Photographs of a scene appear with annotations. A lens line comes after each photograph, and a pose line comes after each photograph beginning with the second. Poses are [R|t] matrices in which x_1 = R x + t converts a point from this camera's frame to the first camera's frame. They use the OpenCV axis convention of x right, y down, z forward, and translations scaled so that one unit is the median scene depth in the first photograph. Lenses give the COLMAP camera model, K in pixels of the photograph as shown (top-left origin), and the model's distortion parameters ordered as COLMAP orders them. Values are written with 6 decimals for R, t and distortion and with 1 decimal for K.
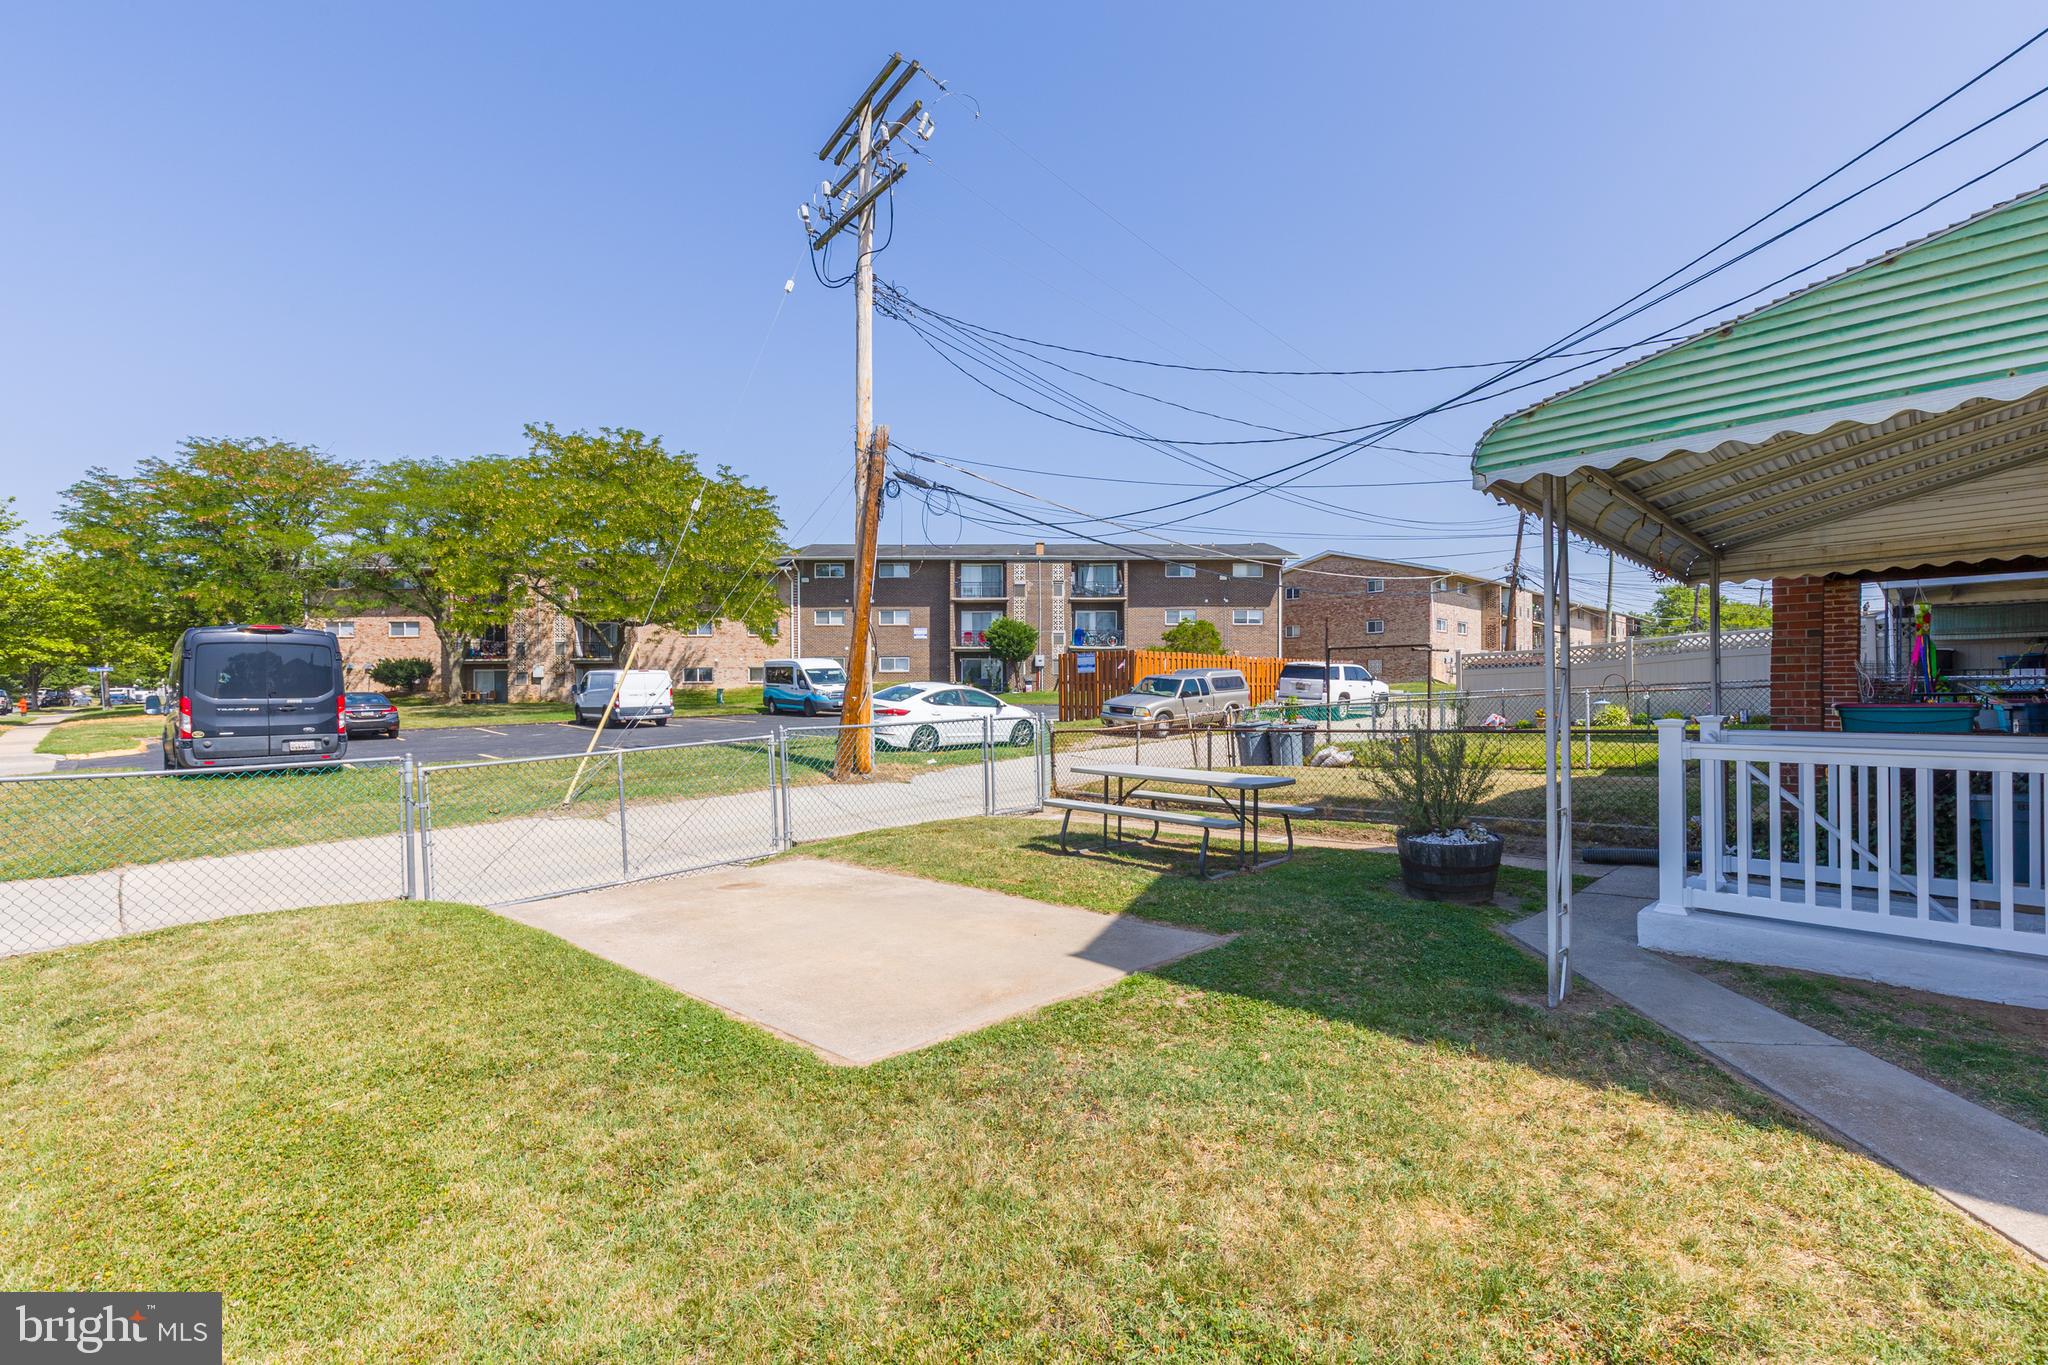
lens RADIAL K [[921.7, 0, 1049.5], [0, 921.7, 685.0], [0, 0, 1]] dist [0.007567, -0.000224]
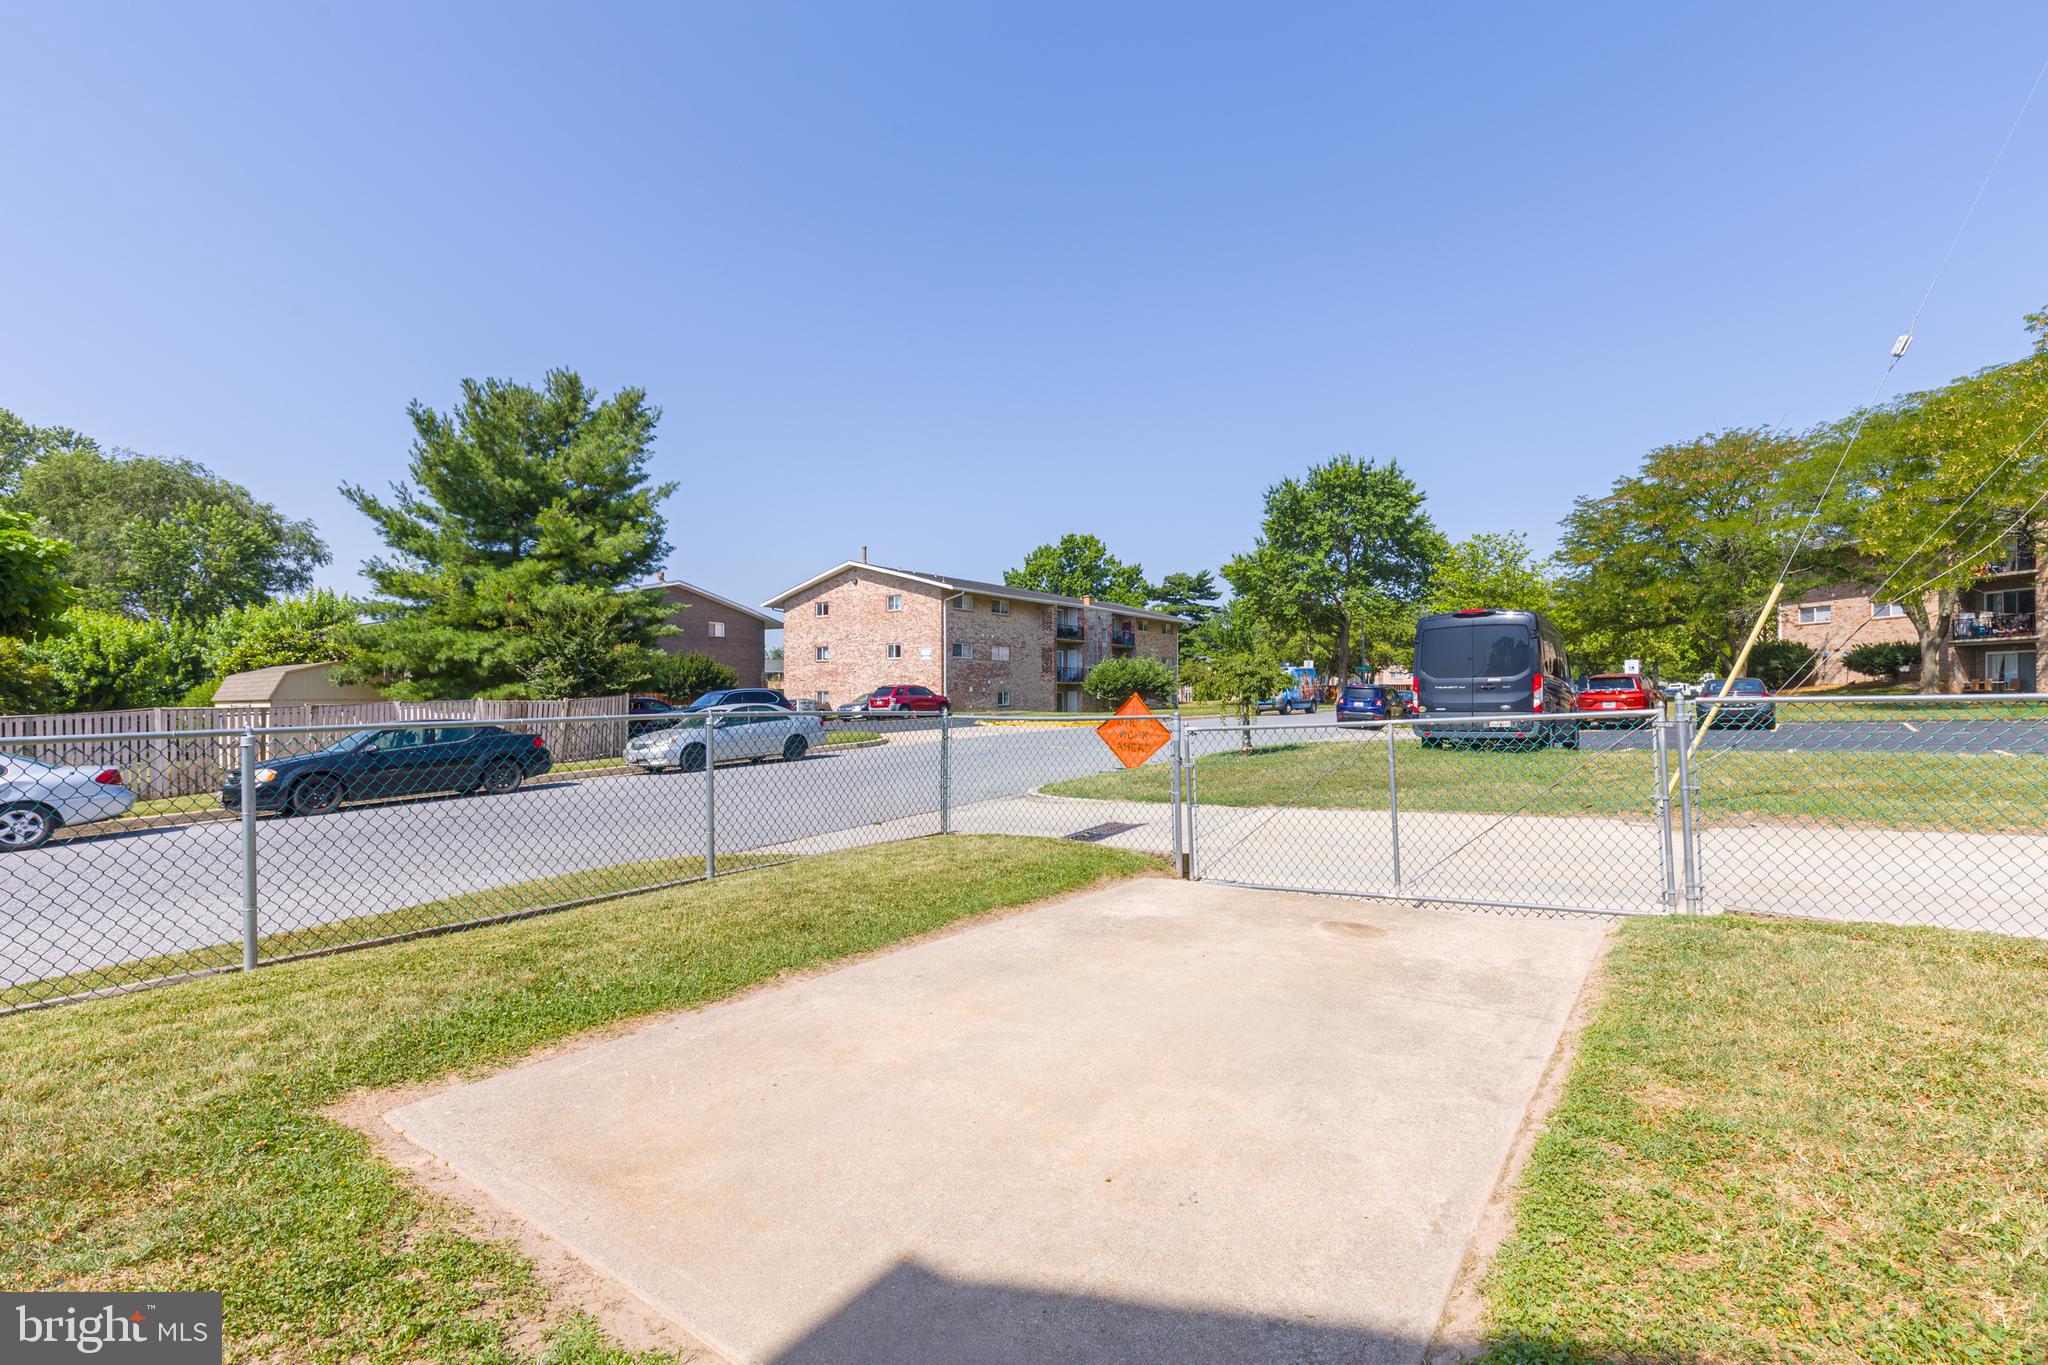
lens RADIAL K [[921.7, 0, 1033.2], [0, 921.7, 692.9], [0, 0, 1]] dist [0.007567, -0.000224]
pose [[0.146845, -0.001346, -0.989159, 0.047305], [0.013764, 0.999905, 0.000683, 0.008591], [0.989064, -0.013715, 0.146850, 0.119133]]
